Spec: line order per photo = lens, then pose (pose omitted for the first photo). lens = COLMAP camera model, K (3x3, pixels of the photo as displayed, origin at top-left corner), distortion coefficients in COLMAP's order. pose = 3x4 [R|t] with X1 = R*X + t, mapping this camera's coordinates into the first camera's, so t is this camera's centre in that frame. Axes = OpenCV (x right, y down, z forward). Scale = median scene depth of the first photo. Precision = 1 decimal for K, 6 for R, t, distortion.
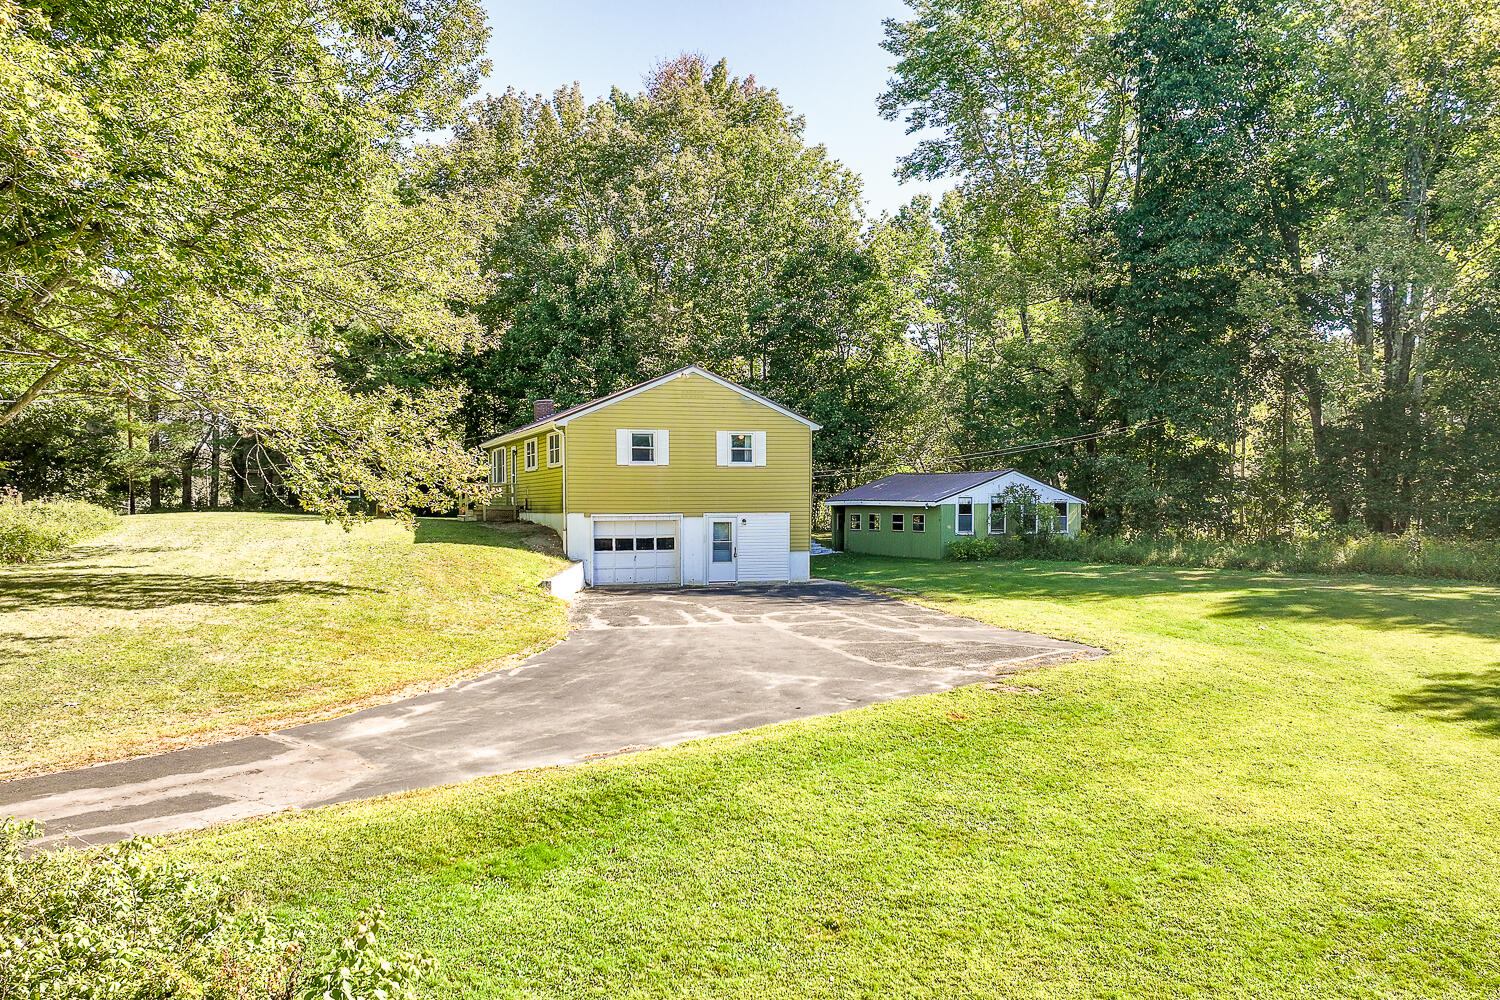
lens RADIAL K [[1348.8, 0, 750.0], [0, 1348.8, 500.0], [0, 0, 1]] dist [0.080148, 0.000126]
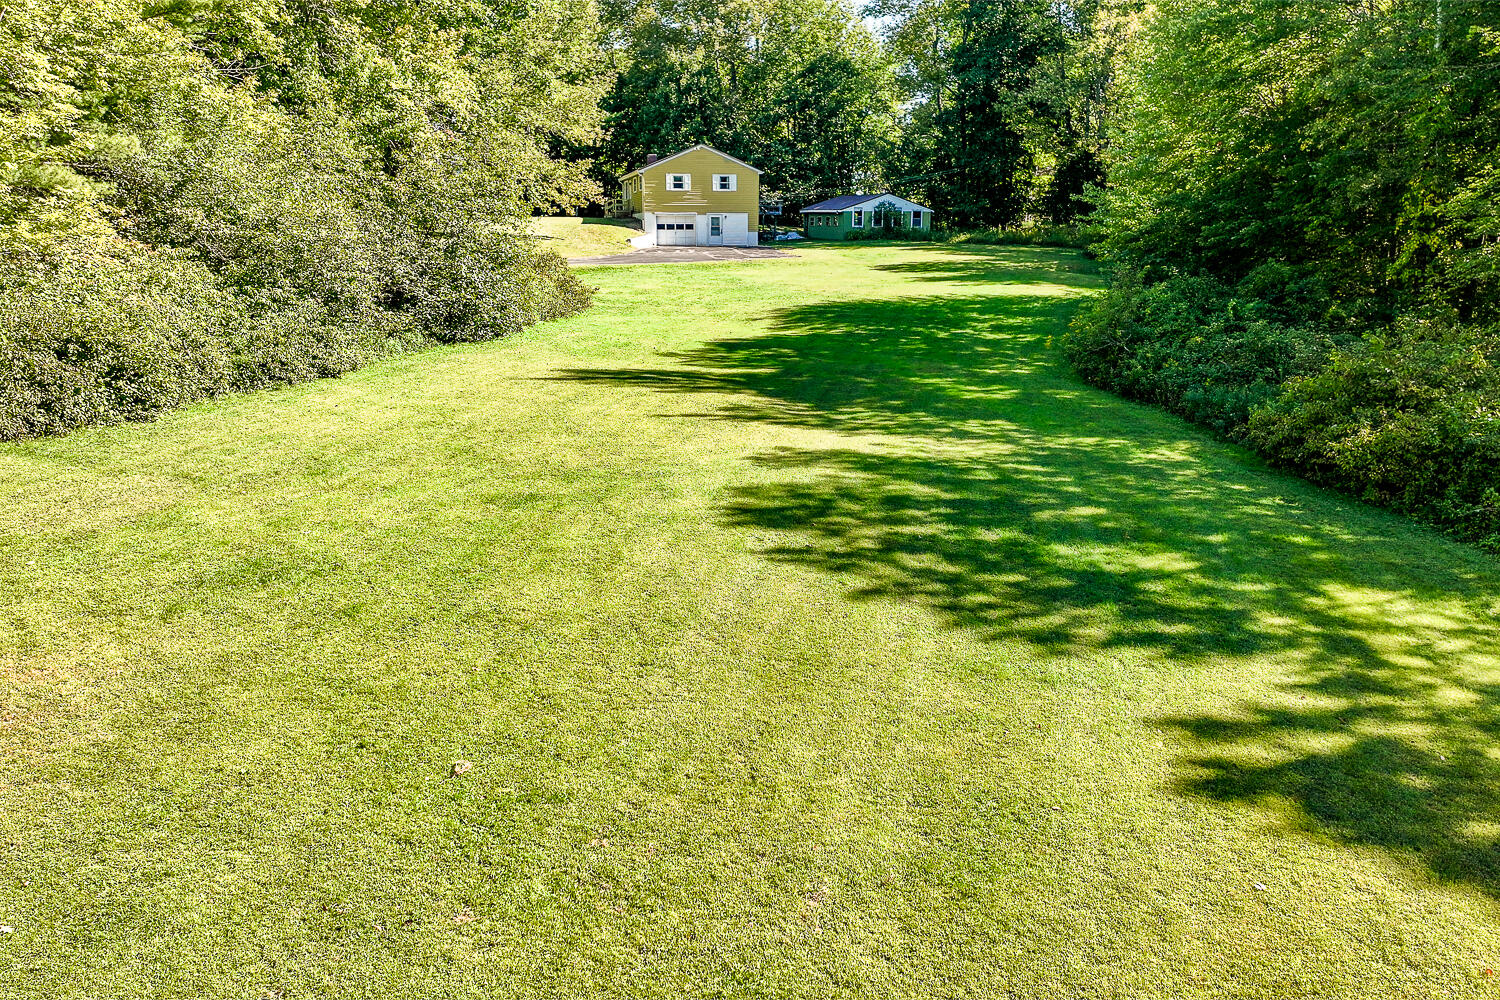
lens RADIAL K [[1348.8, 0, 750.0], [0, 1348.8, 500.0], [0, 0, 1]] dist [0.080148, 0.000126]
pose [[0.986299, 0.042597, -0.159372, 0.409735], [-0.009594, 0.979263, 0.202364, 0.020855], [0.164688, -0.198062, 0.966255, -1.231248]]
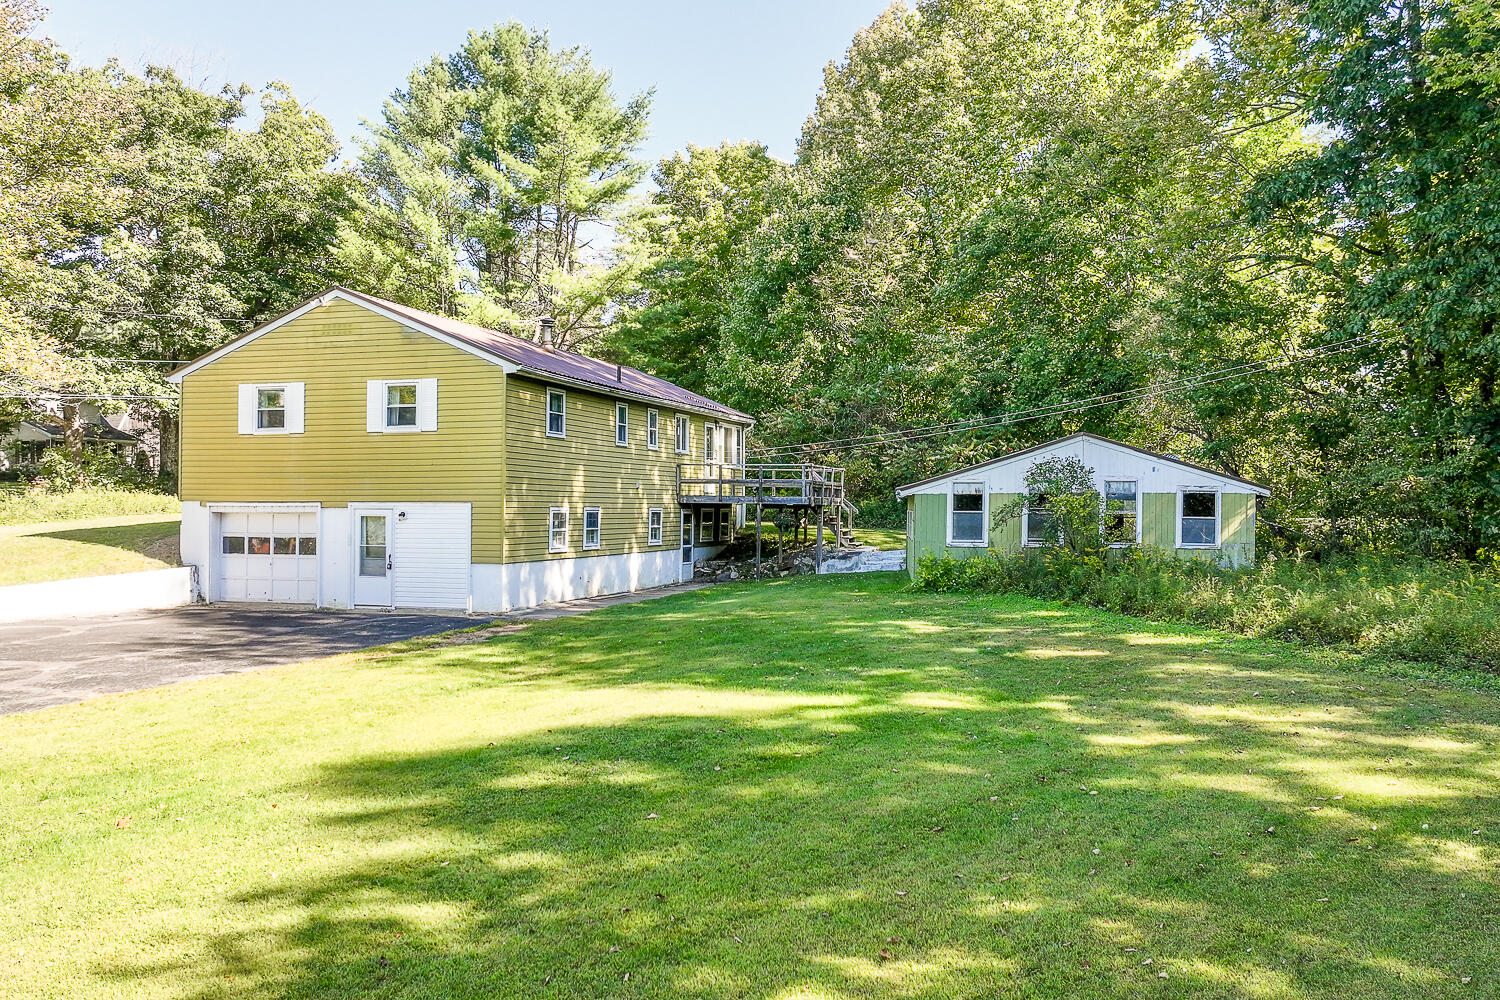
lens RADIAL K [[1348.8, 0, 750.0], [0, 1348.8, 500.0], [0, 0, 1]] dist [0.080148, 0.000126]
pose [[0.797599, 0.004255, -0.603173, 0.535590], [-0.005552, 0.999985, -0.000288, 0.007595], [0.603162, 0.003578, 0.797611, 0.573489]]
